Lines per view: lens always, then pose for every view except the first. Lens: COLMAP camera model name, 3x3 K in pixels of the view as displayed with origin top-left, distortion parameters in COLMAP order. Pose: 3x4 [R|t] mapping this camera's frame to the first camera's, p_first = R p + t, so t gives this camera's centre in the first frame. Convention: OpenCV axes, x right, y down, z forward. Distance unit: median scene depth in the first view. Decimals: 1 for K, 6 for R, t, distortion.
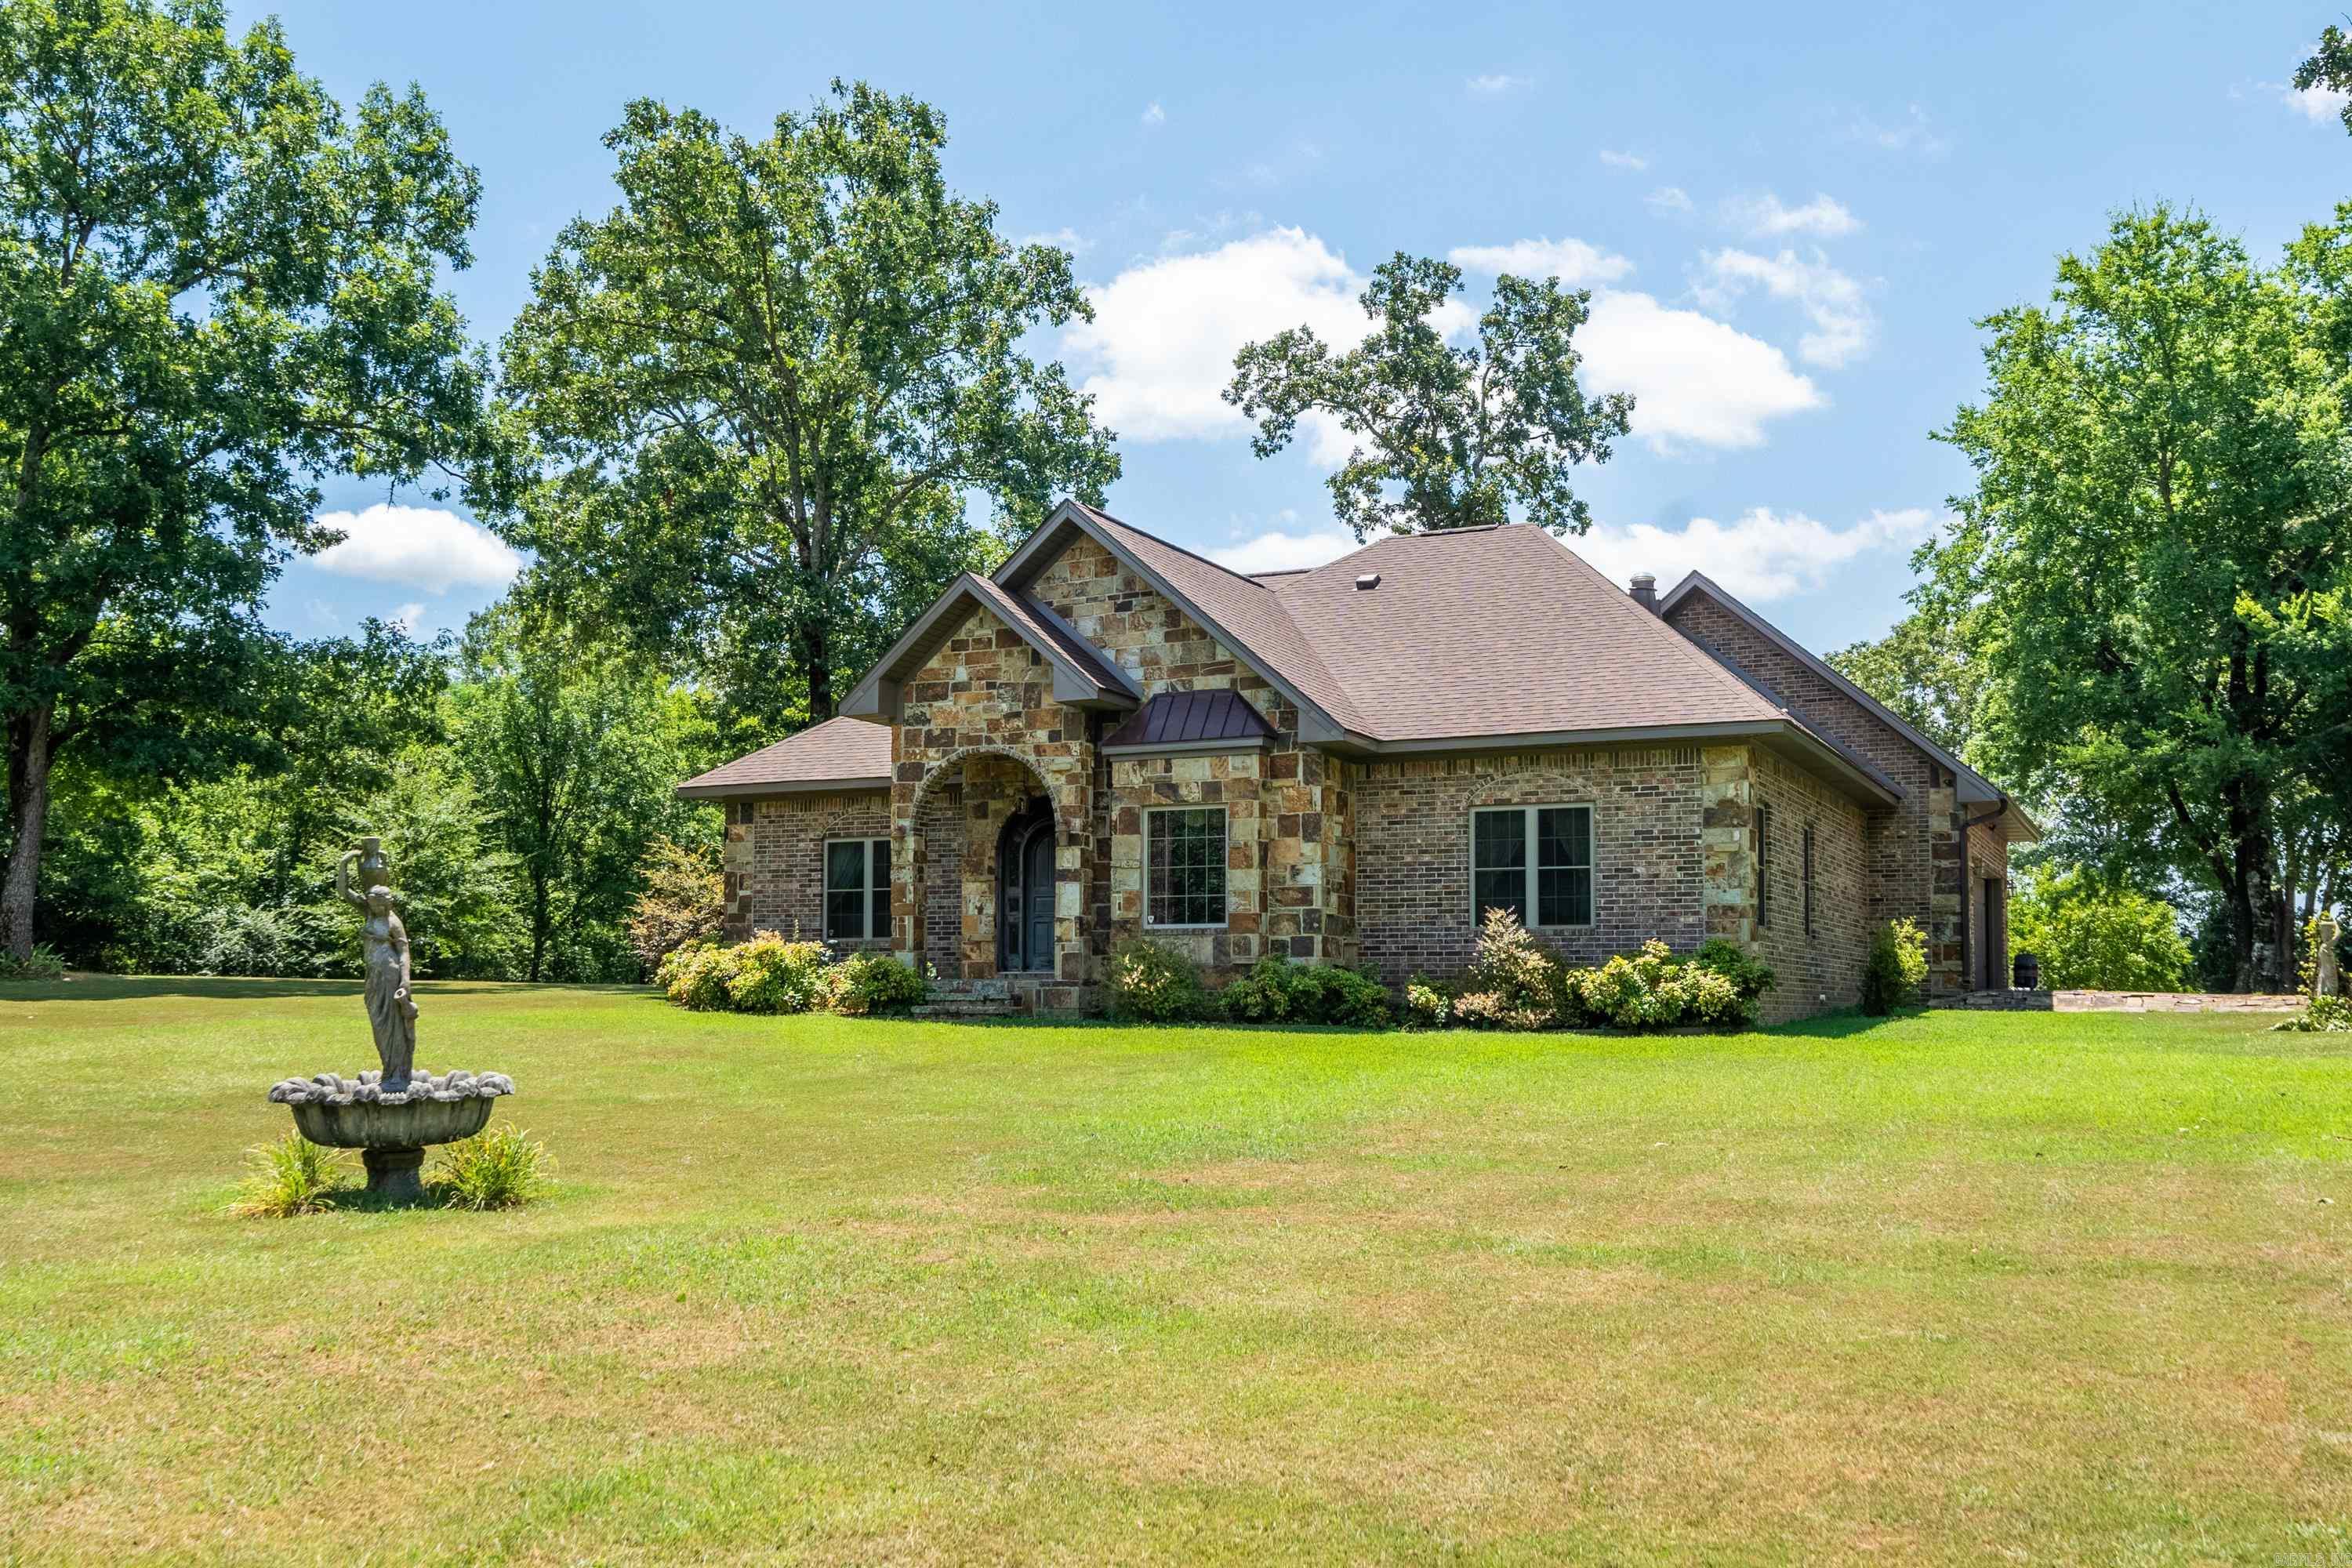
lens RADIAL K [[2188.3, 0, 1150.1], [0, 2188.3, 863.4], [0, 0, 1]] dist [0.048414, 0.000000]
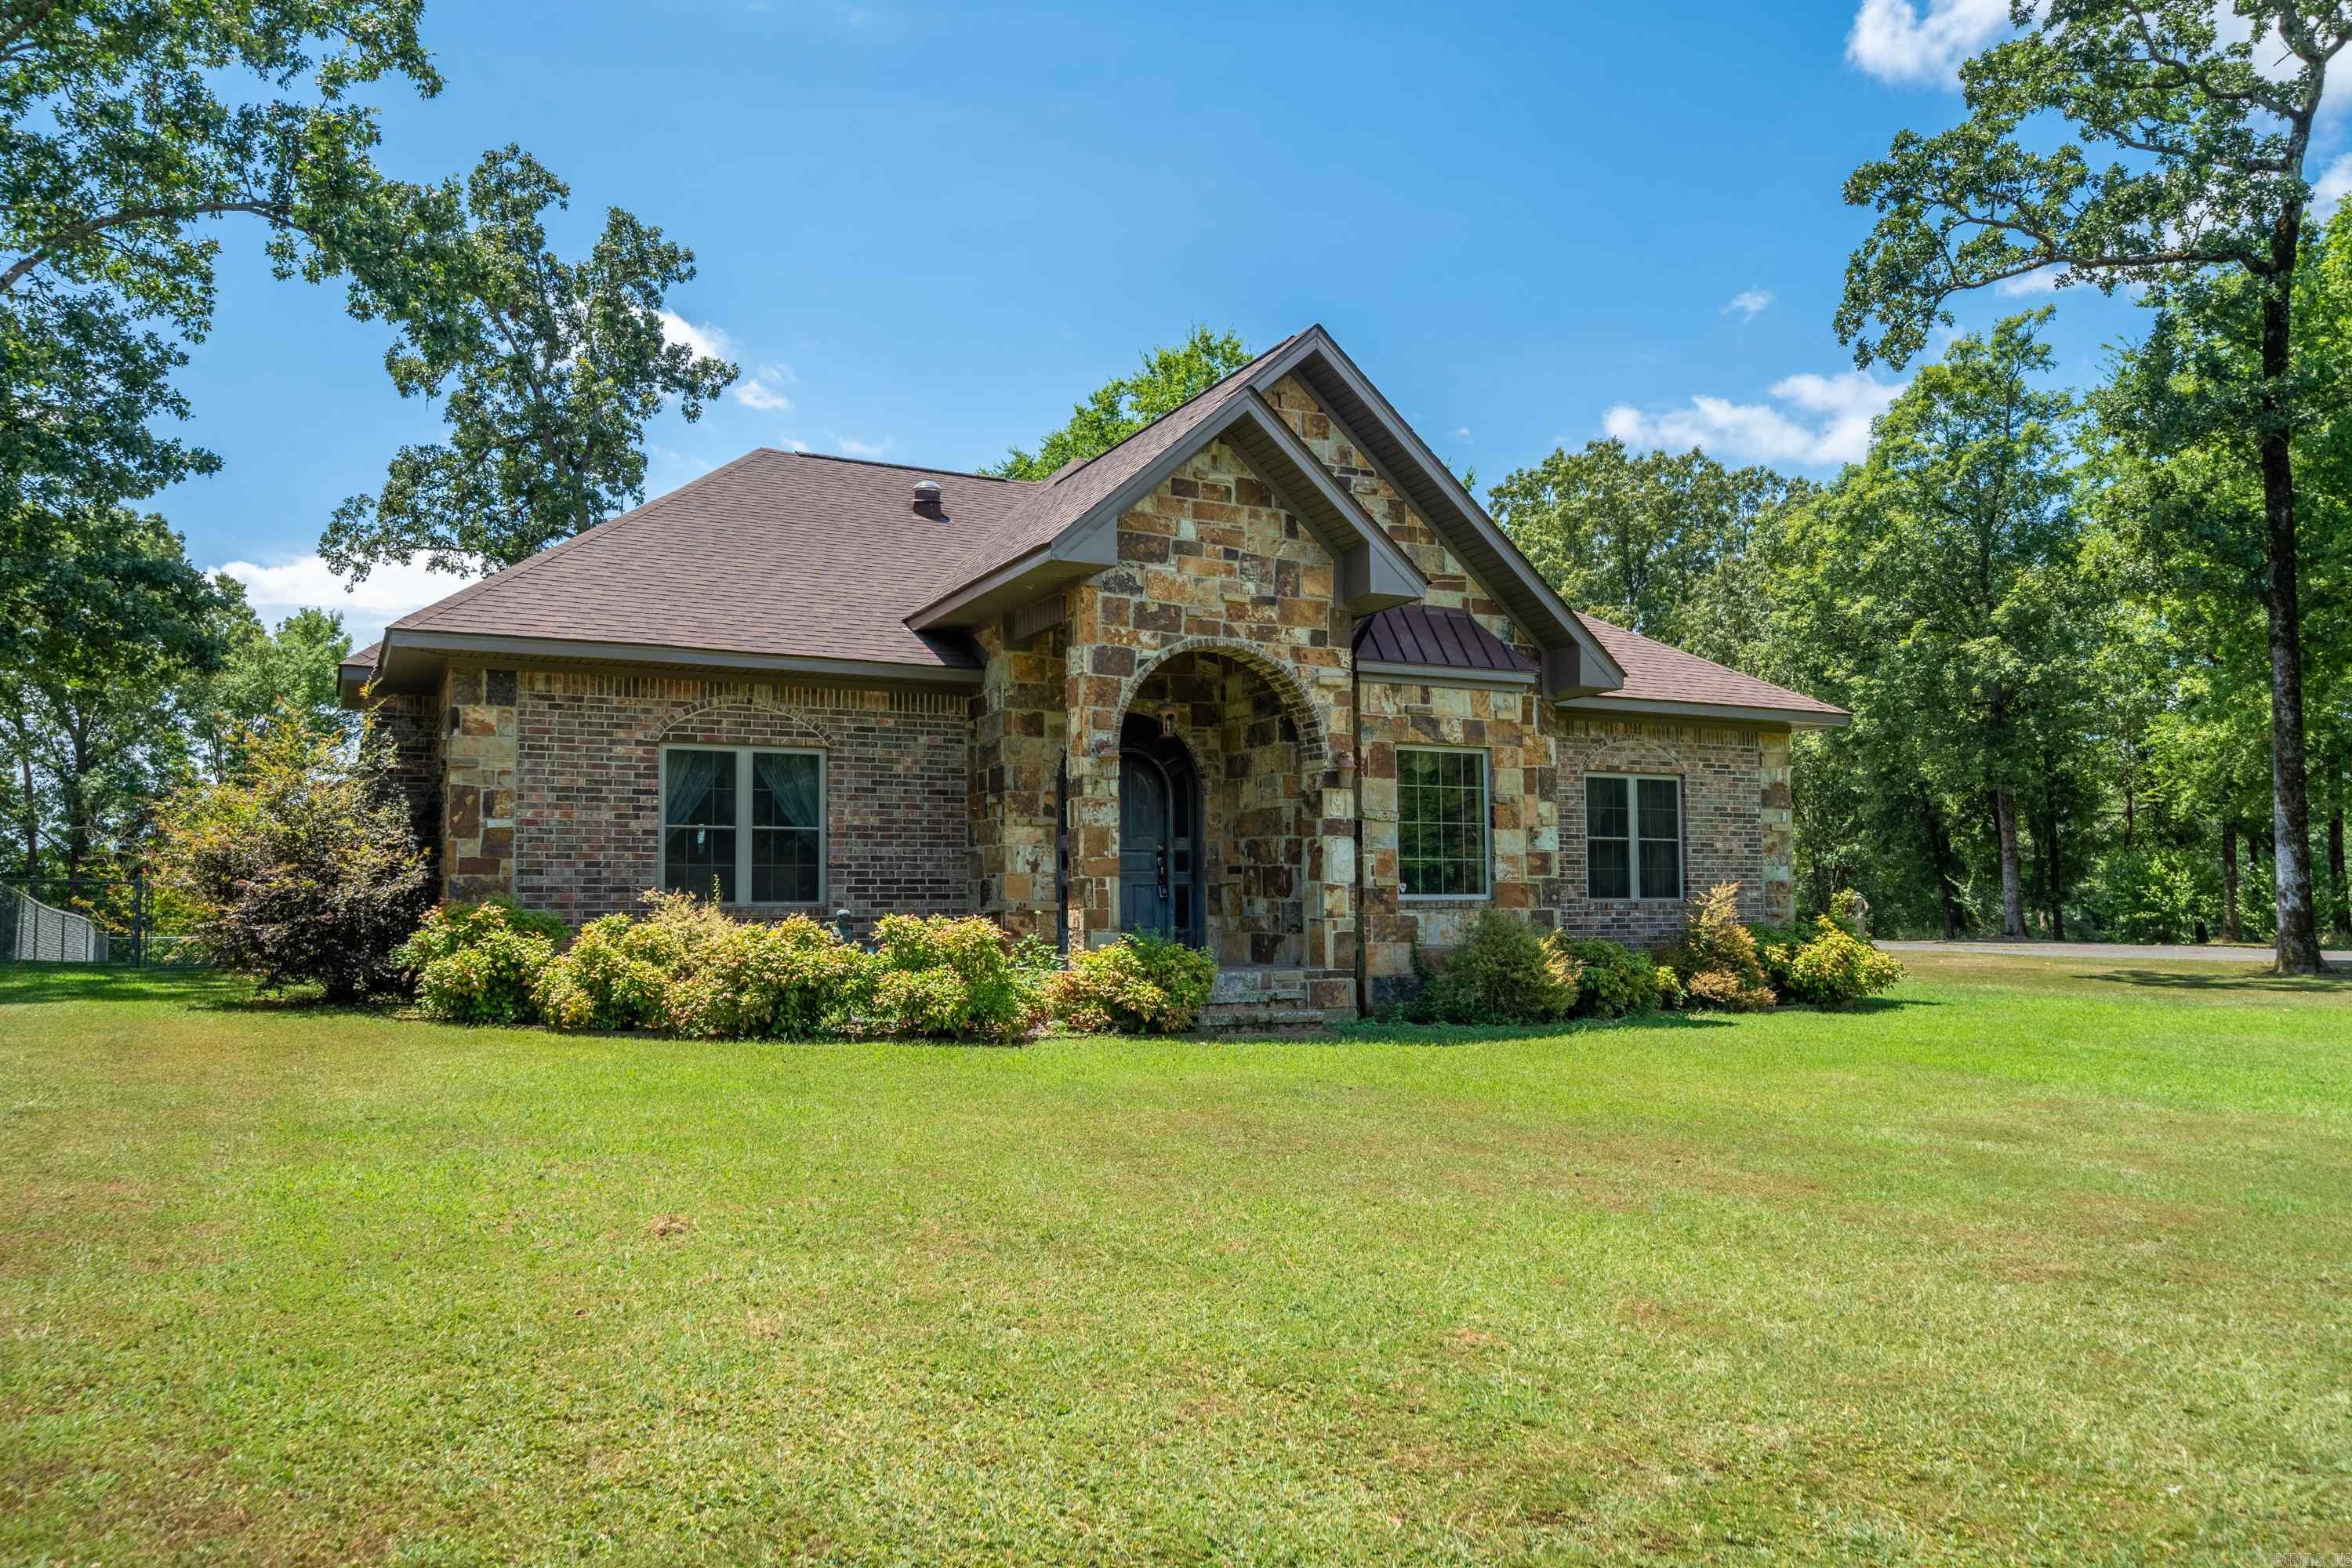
lens RADIAL K [[1628.1, 0, 1174.8], [0, 1628.1, 795.2], [0, 0, 1]] dist [0.001437, -0.001153]
pose [[0.583940, 0.052984, 0.810066, -0.515433], [-0.042359, 0.998497, -0.034775, 0.015984], [-0.810691, -0.014007, 0.585306, 0.718775]]
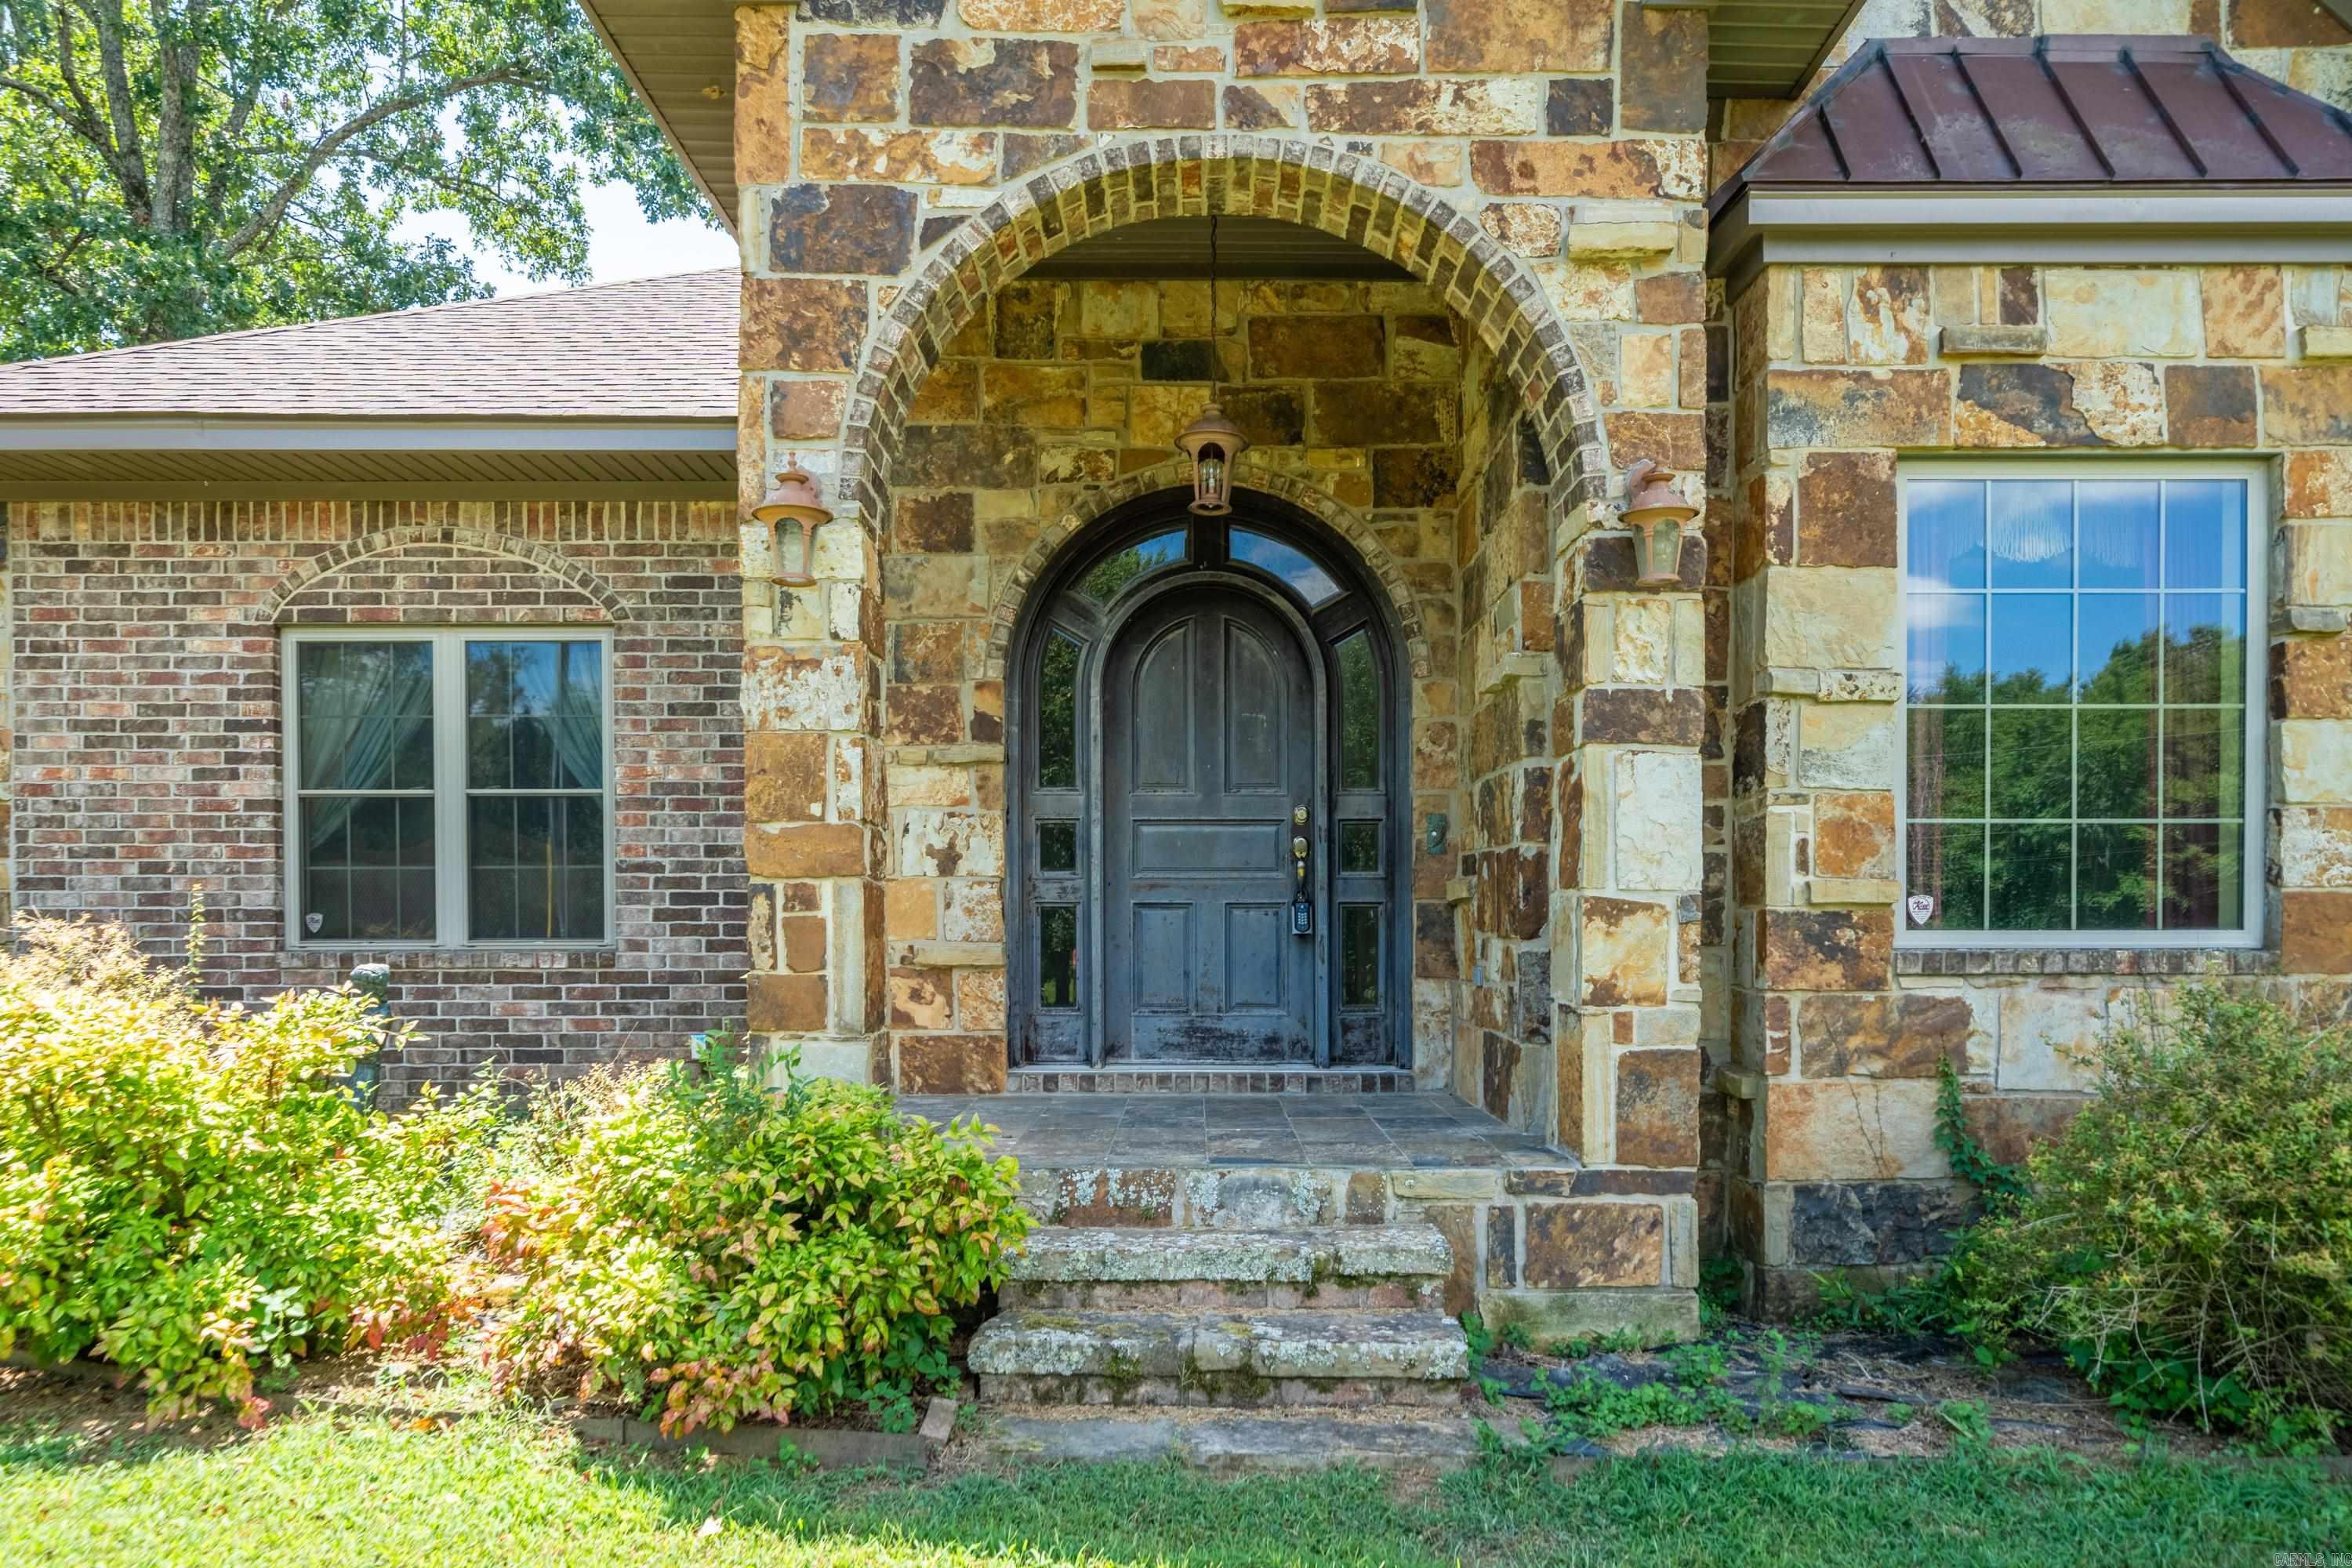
lens RADIAL K [[1529.2, 0, 1201.2], [0, 1529.2, 957.6], [0, 0, 1]] dist [0.001182, -0.000412]
pose [[0.895643, -0.008774, 0.444687, -0.151337], [-0.025230, 0.997193, 0.070491, 0.020467], [-0.444058, -0.074354, 0.892908, 0.870031]]
